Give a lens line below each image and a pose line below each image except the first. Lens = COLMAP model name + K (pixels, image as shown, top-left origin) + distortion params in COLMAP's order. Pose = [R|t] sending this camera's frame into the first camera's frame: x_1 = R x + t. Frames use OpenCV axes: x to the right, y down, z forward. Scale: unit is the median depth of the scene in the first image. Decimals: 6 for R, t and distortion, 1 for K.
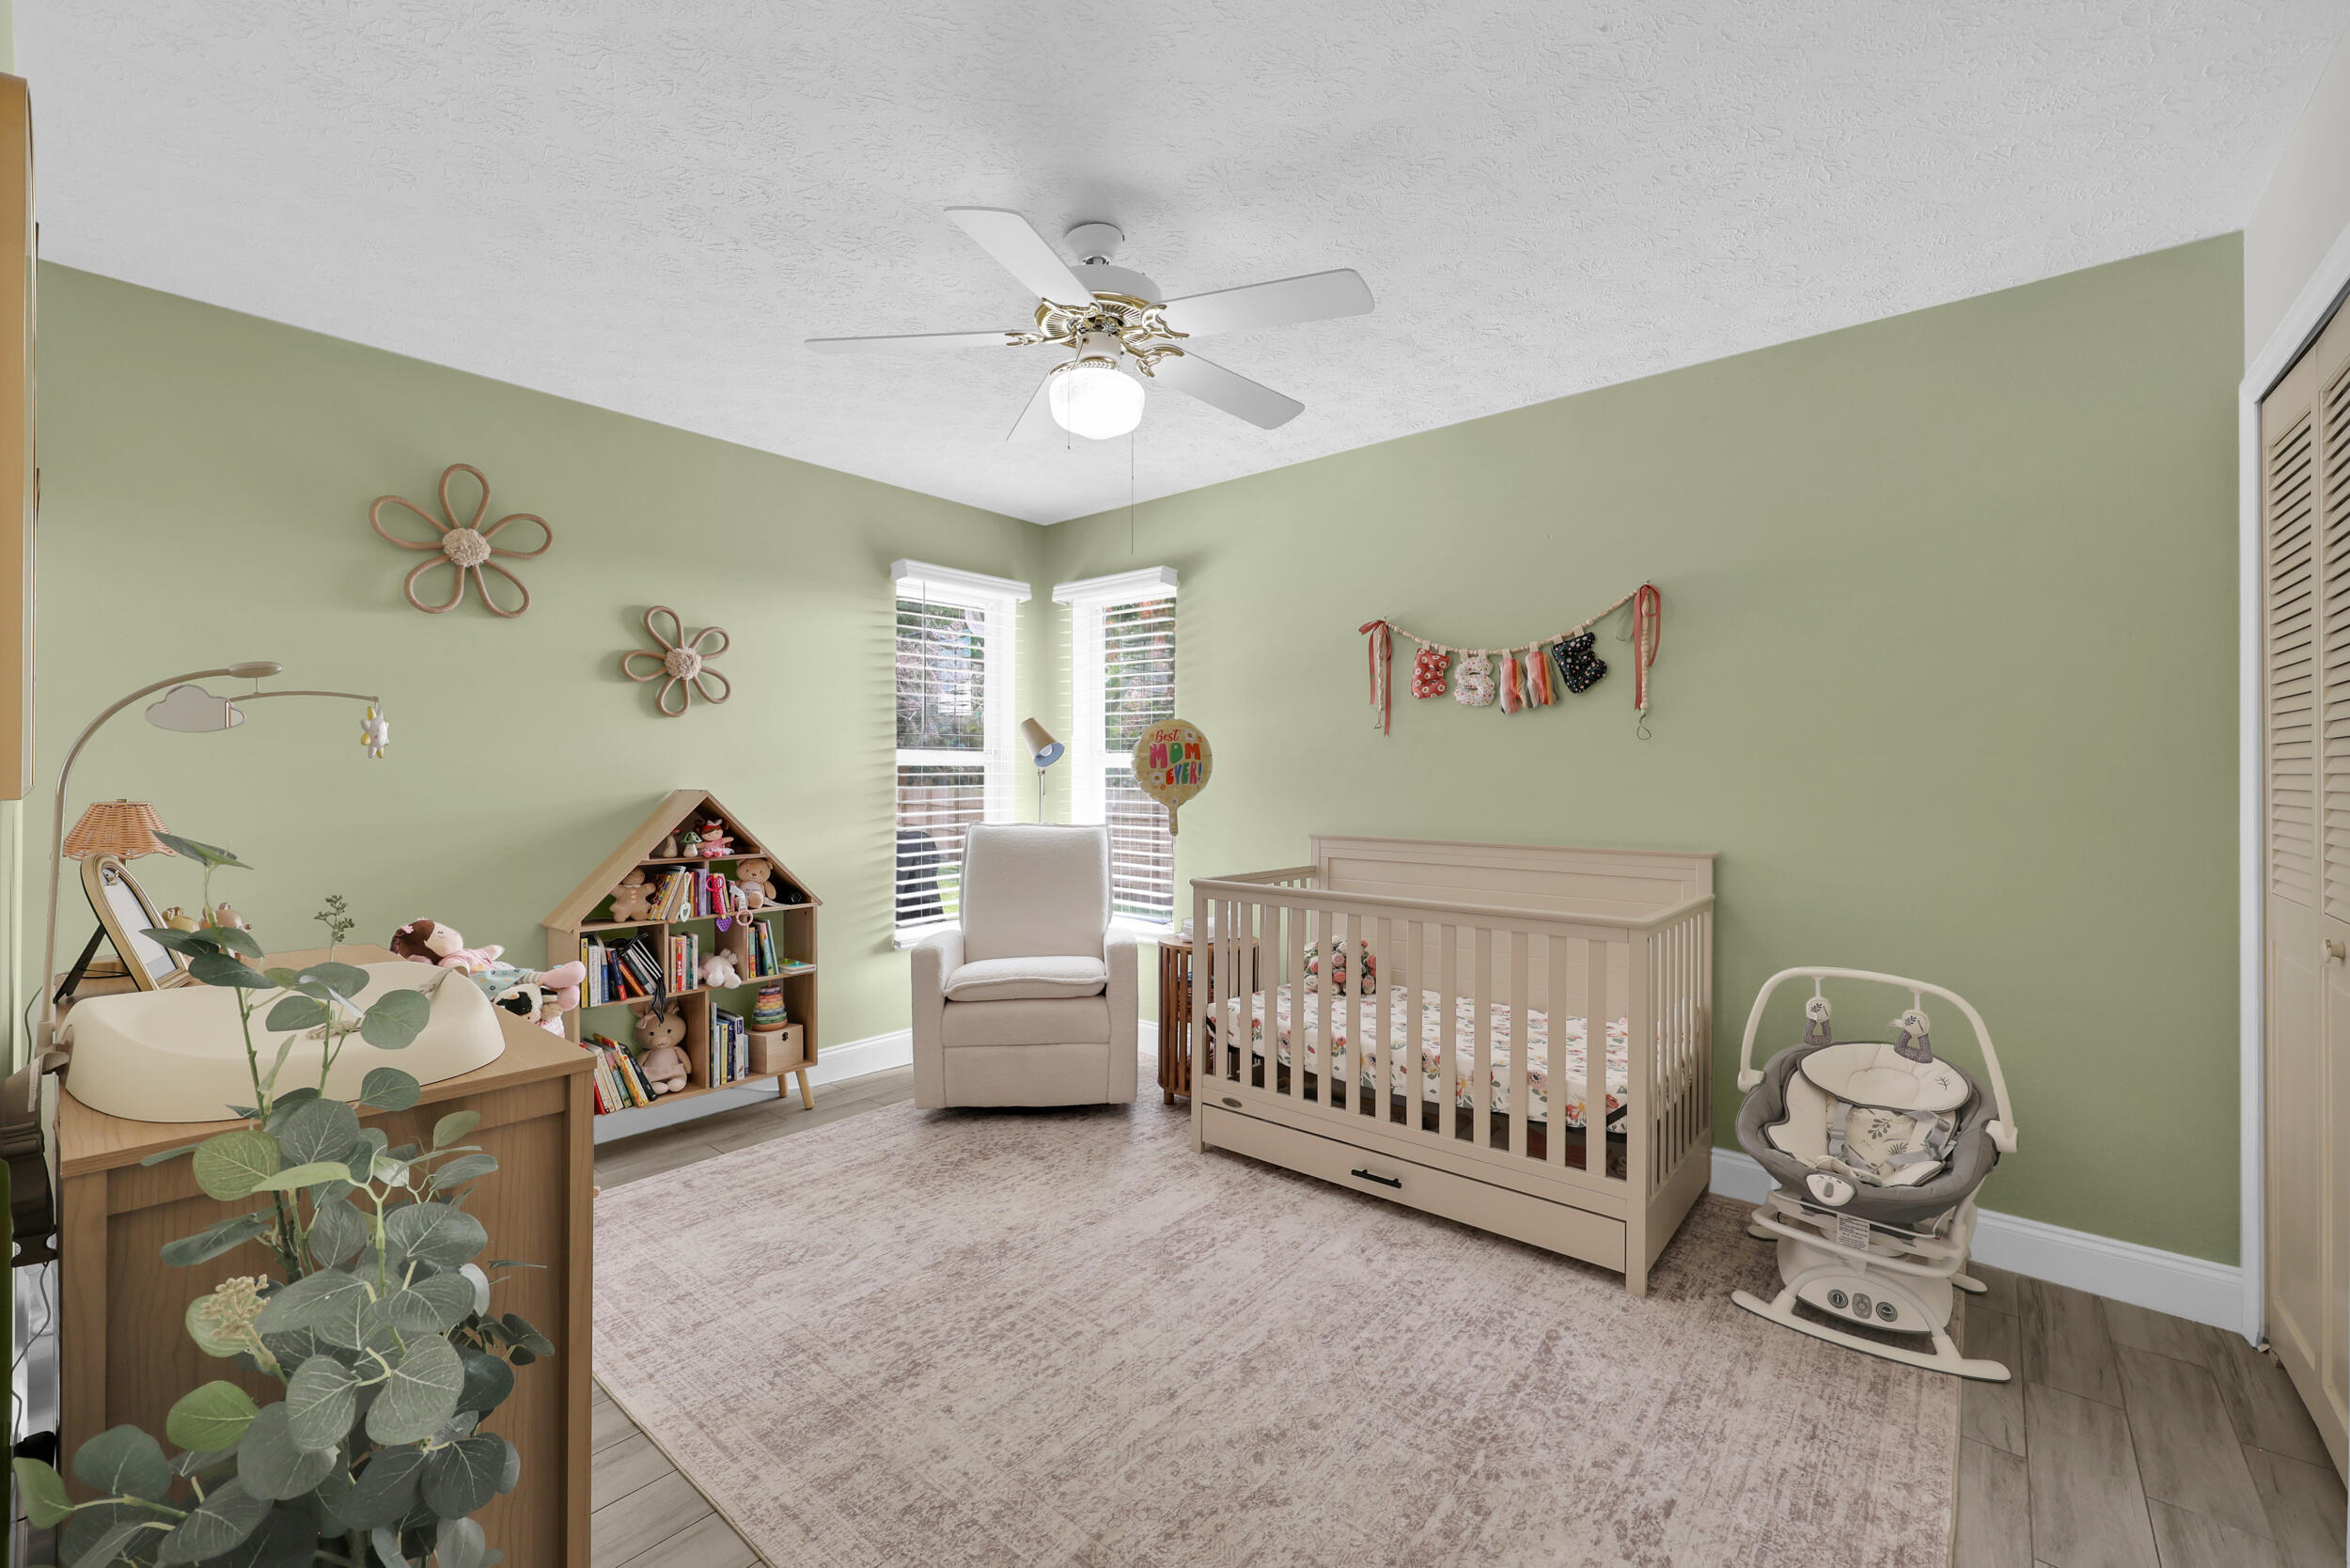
lens RADIAL K [[955.2, 0, 1168.2], [0, 955.2, 777.1], [0, 0, 1]] dist [0.010028, 0.000742]
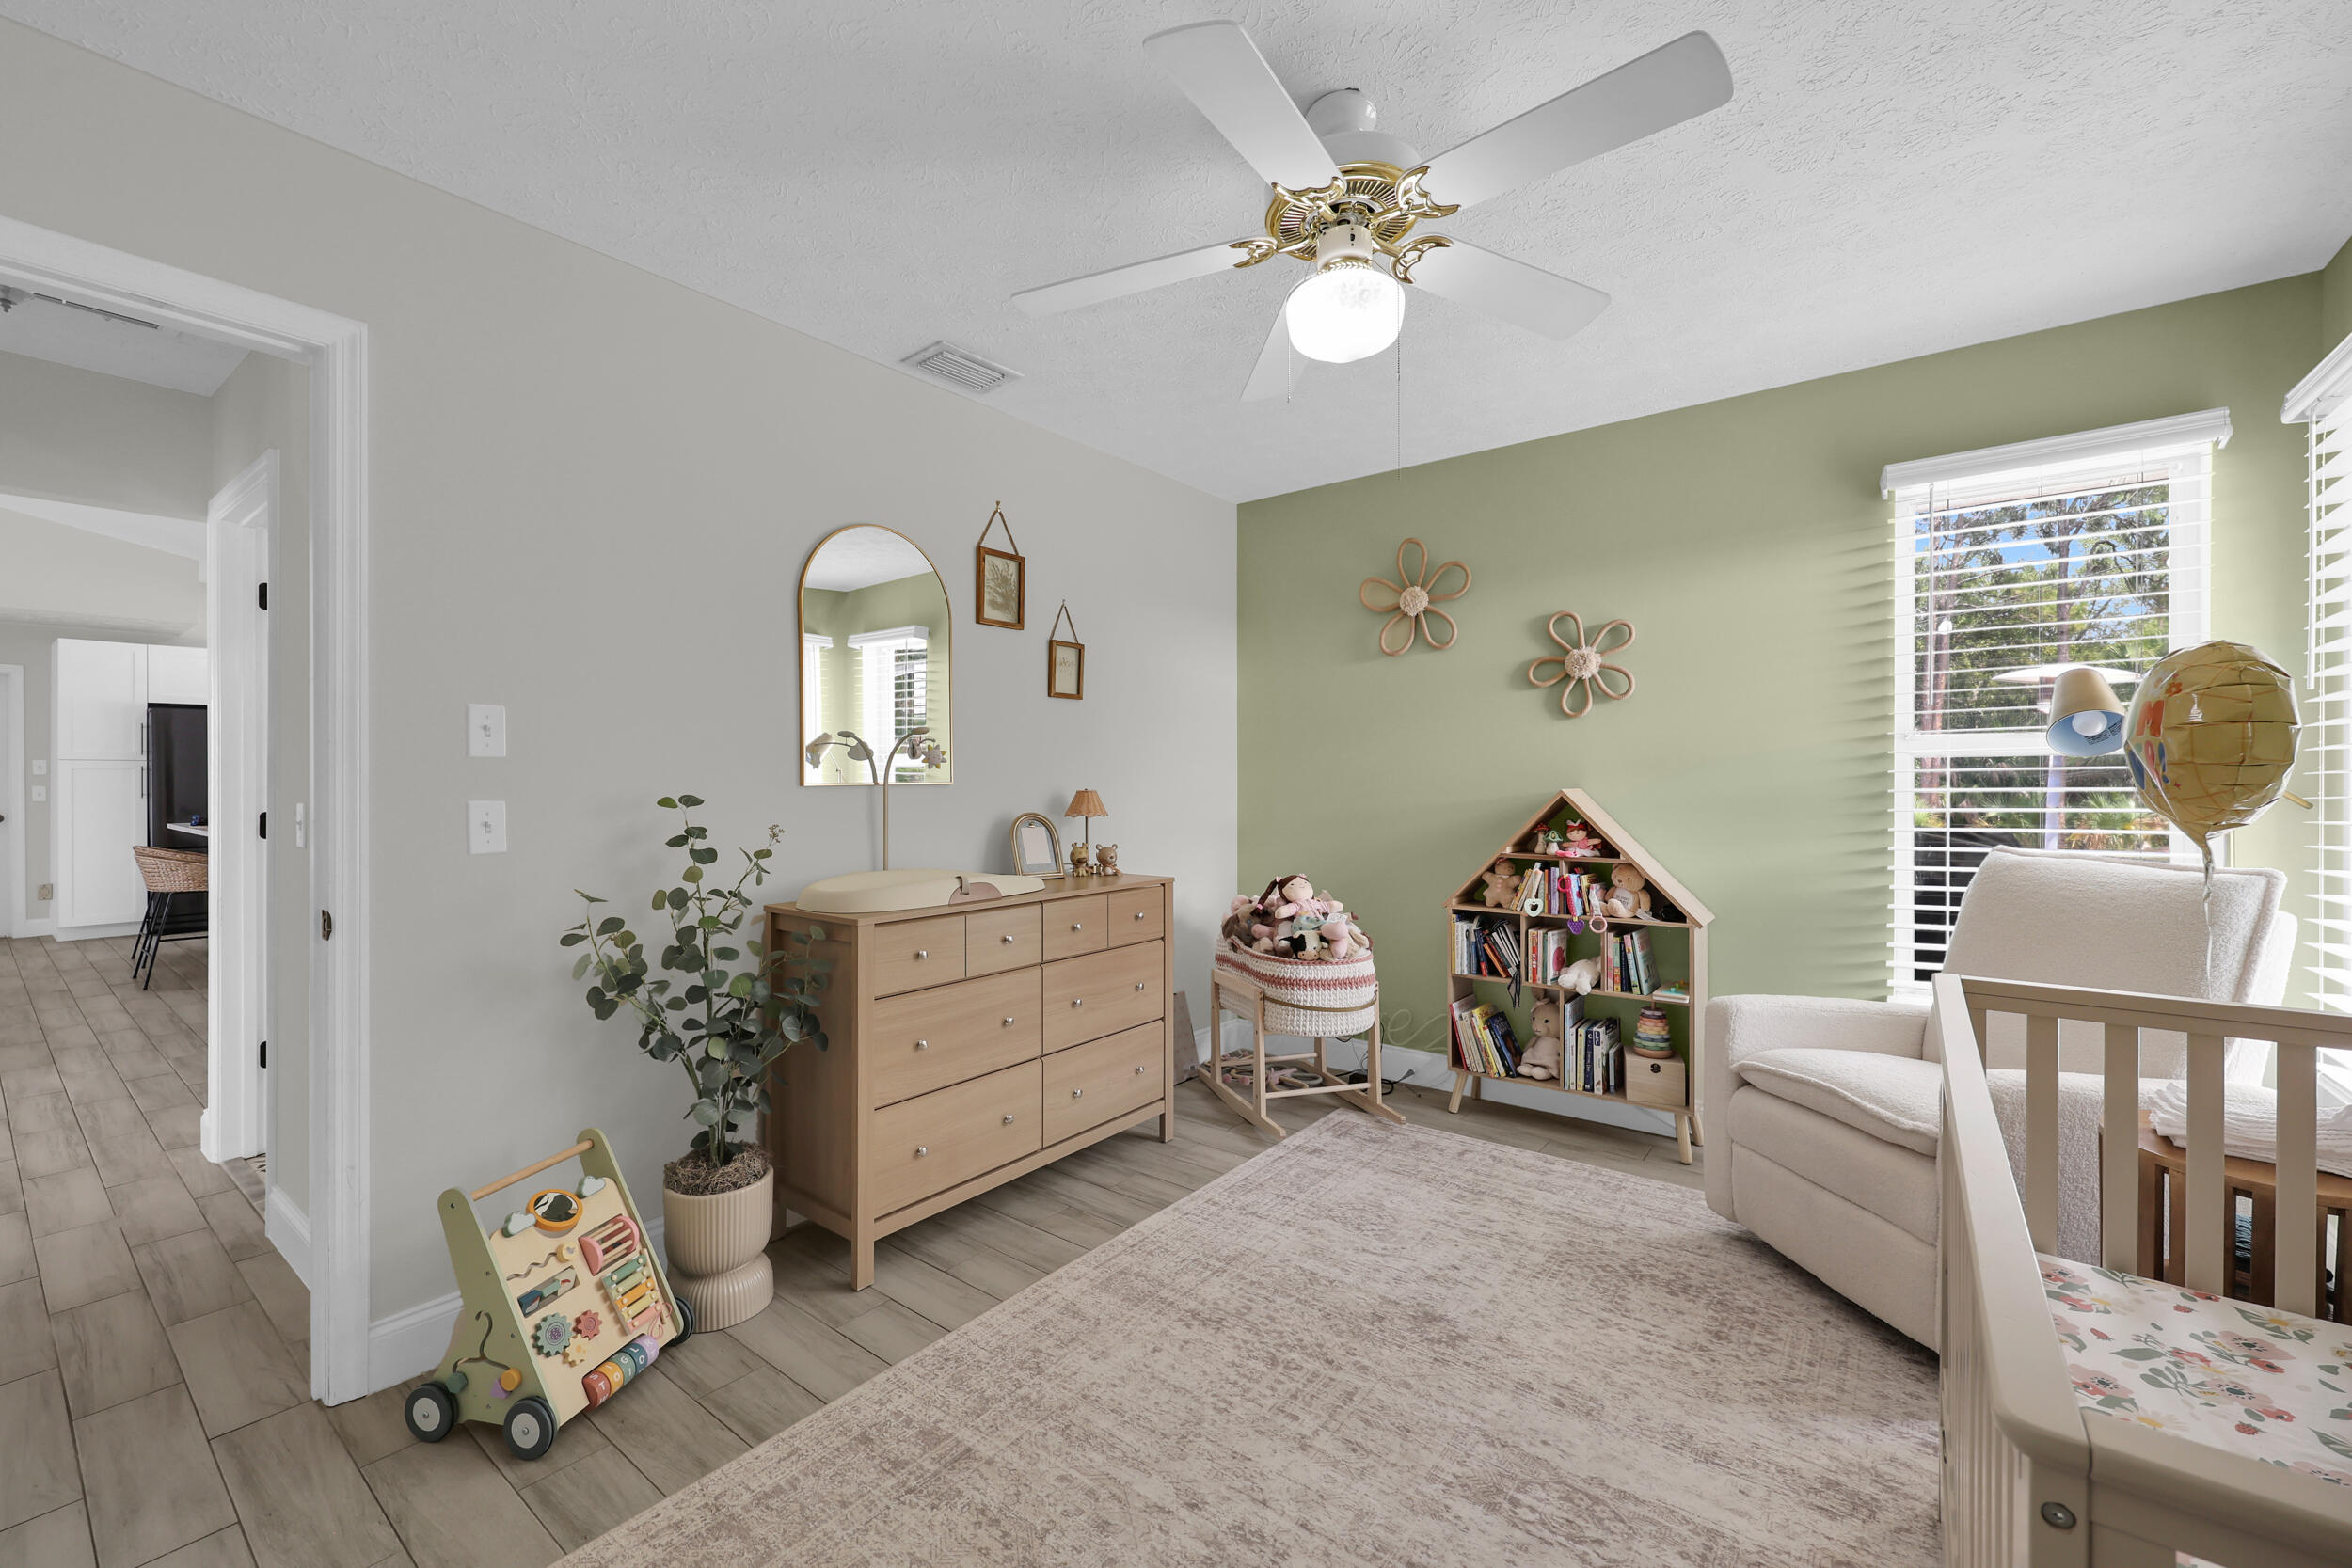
lens RADIAL K [[955.9, 0, 1182.5], [0, 955.9, 778.9], [0, 0, 1]] dist [0.010028, 0.000742]
pose [[0.061052, -0.000389, -0.998134, 0.515202], [0.004055, 0.999992, -0.000142, 0.000903], [0.998126, -0.004039, 0.061053, 0.568420]]
